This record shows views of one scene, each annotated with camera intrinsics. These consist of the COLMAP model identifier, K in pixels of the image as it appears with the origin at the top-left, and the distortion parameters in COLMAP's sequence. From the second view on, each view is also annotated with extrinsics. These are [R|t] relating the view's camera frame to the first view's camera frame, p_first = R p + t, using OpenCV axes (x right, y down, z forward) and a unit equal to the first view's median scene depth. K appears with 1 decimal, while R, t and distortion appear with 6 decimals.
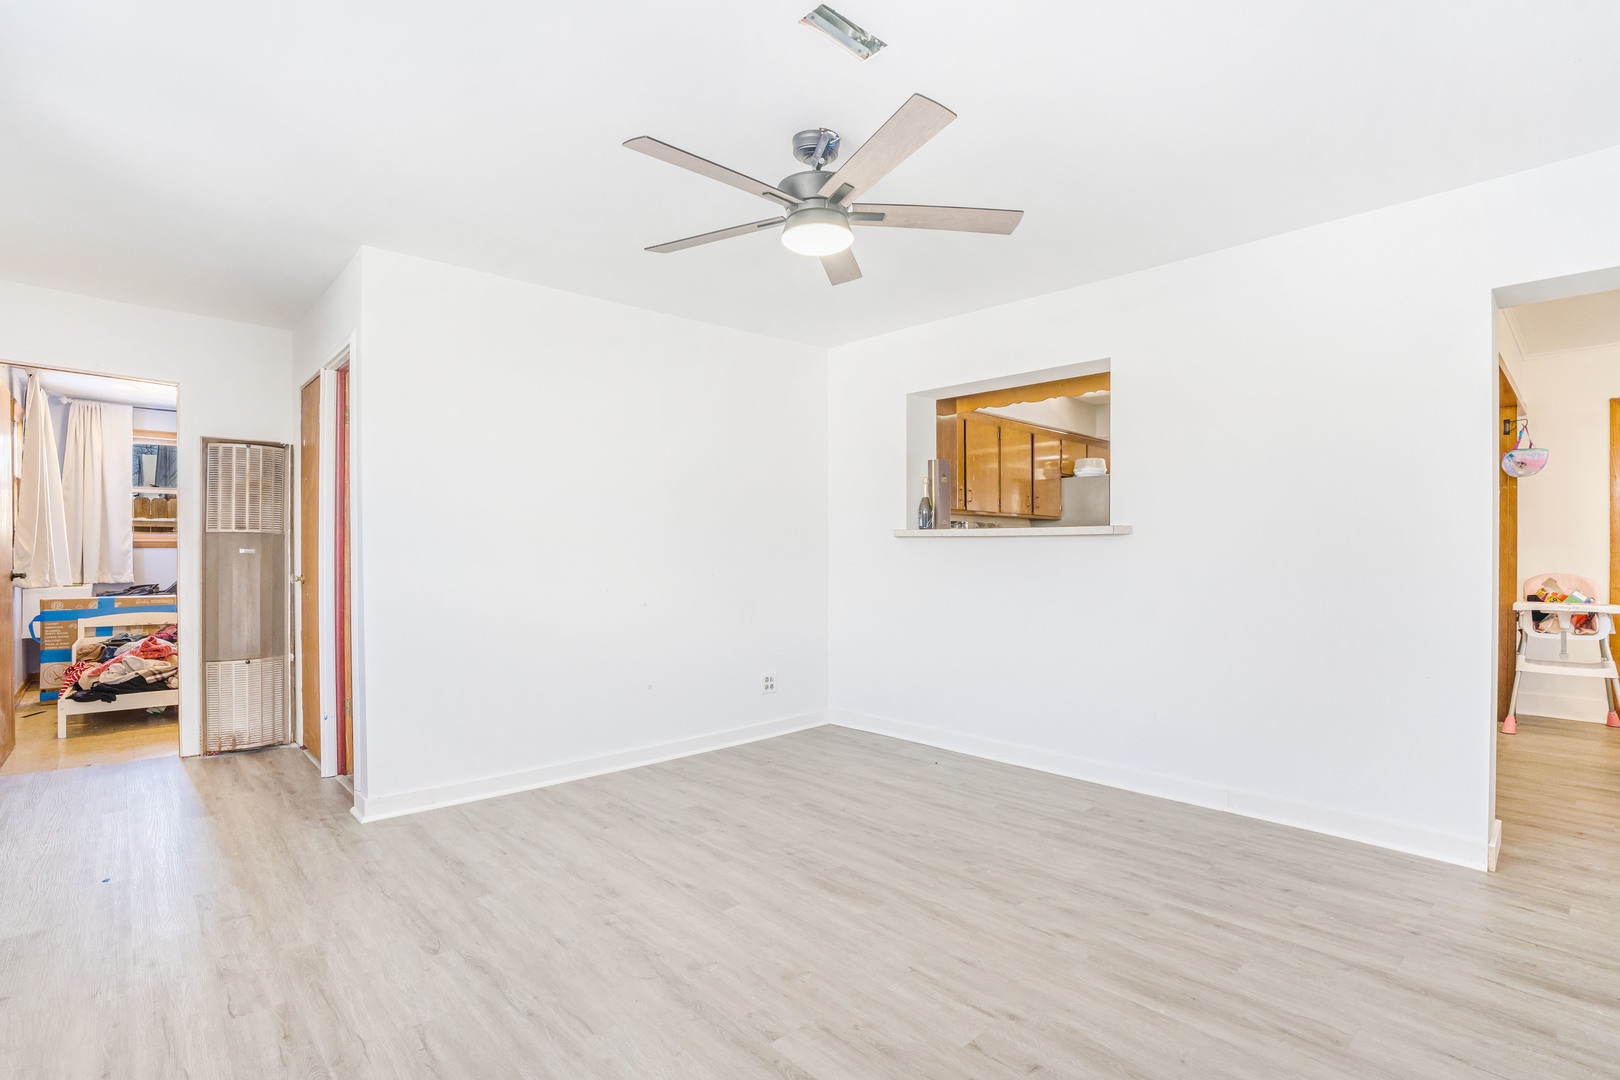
lens RADIAL K [[750.5, 0, 797.4], [0, 750.5, 541.1], [0, 0, 1]] dist [-0.049281, 0.014701]
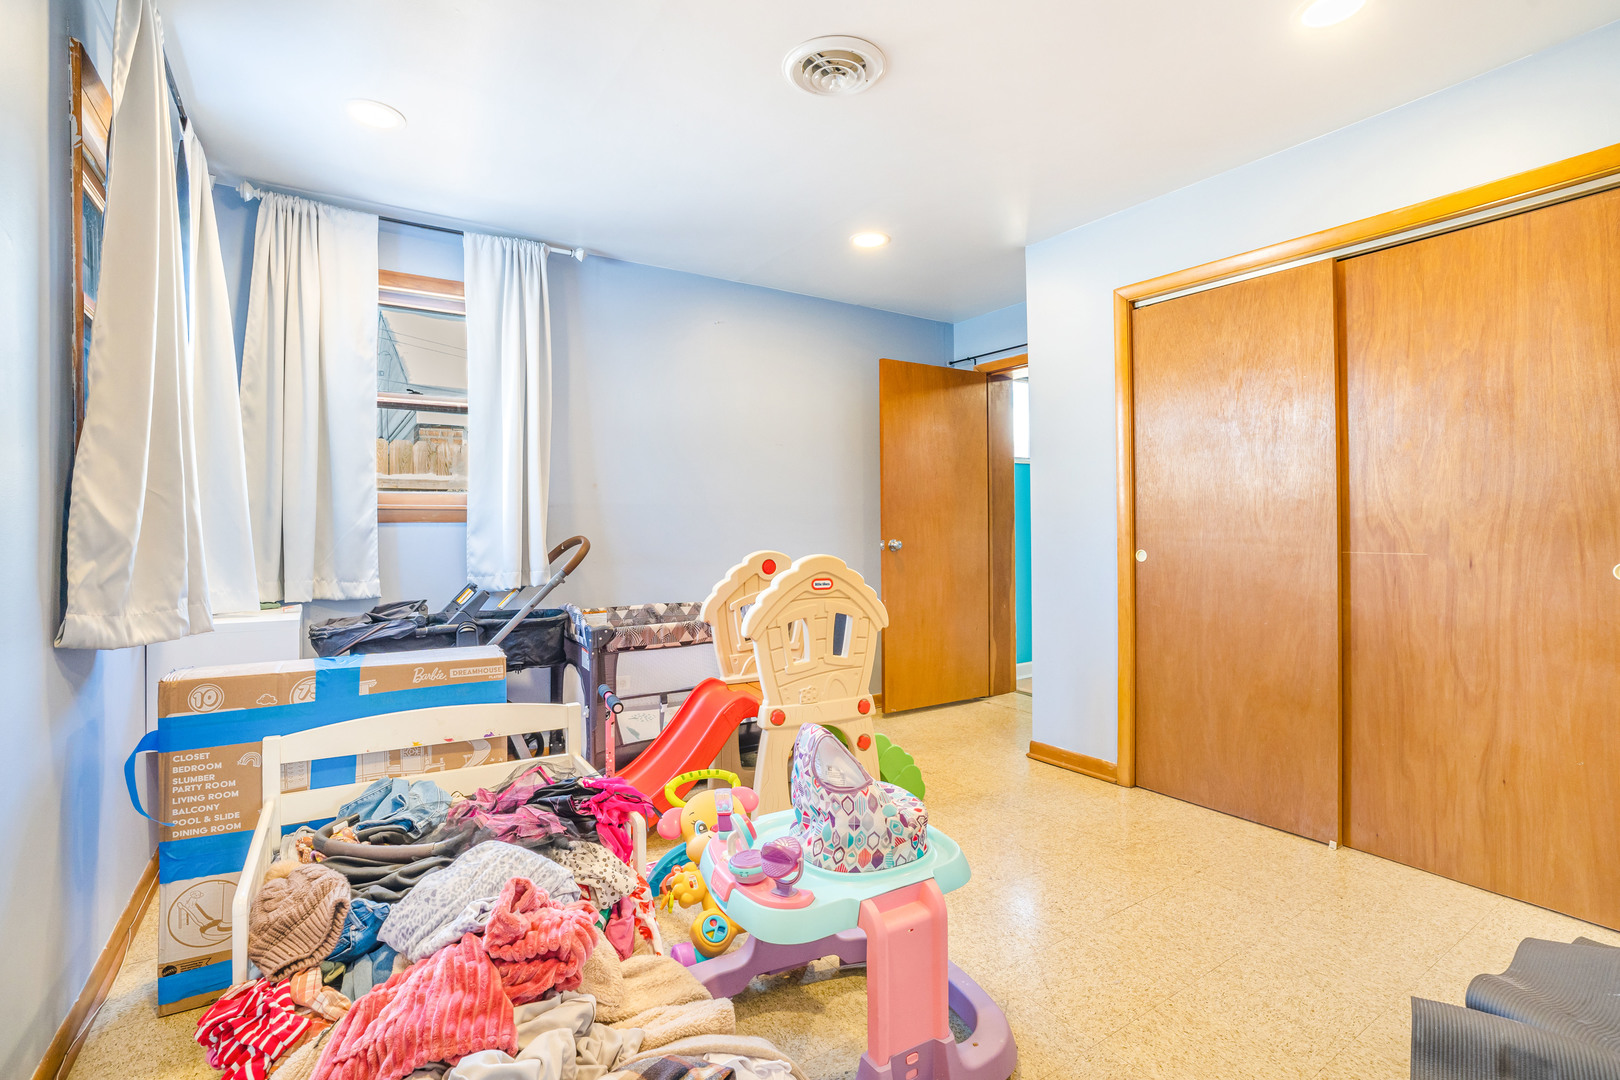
lens RADIAL K [[750.5, 0, 812.1], [0, 750.5, 527.5], [0, 0, 1]] dist [-0.049281, 0.014701]
pose [[0.986421, 0.003066, -0.164208, -0.601514], [-0.001899, 0.999972, 0.007262, 0.008816], [0.164226, -0.006851, 0.986399, 0.619861]]
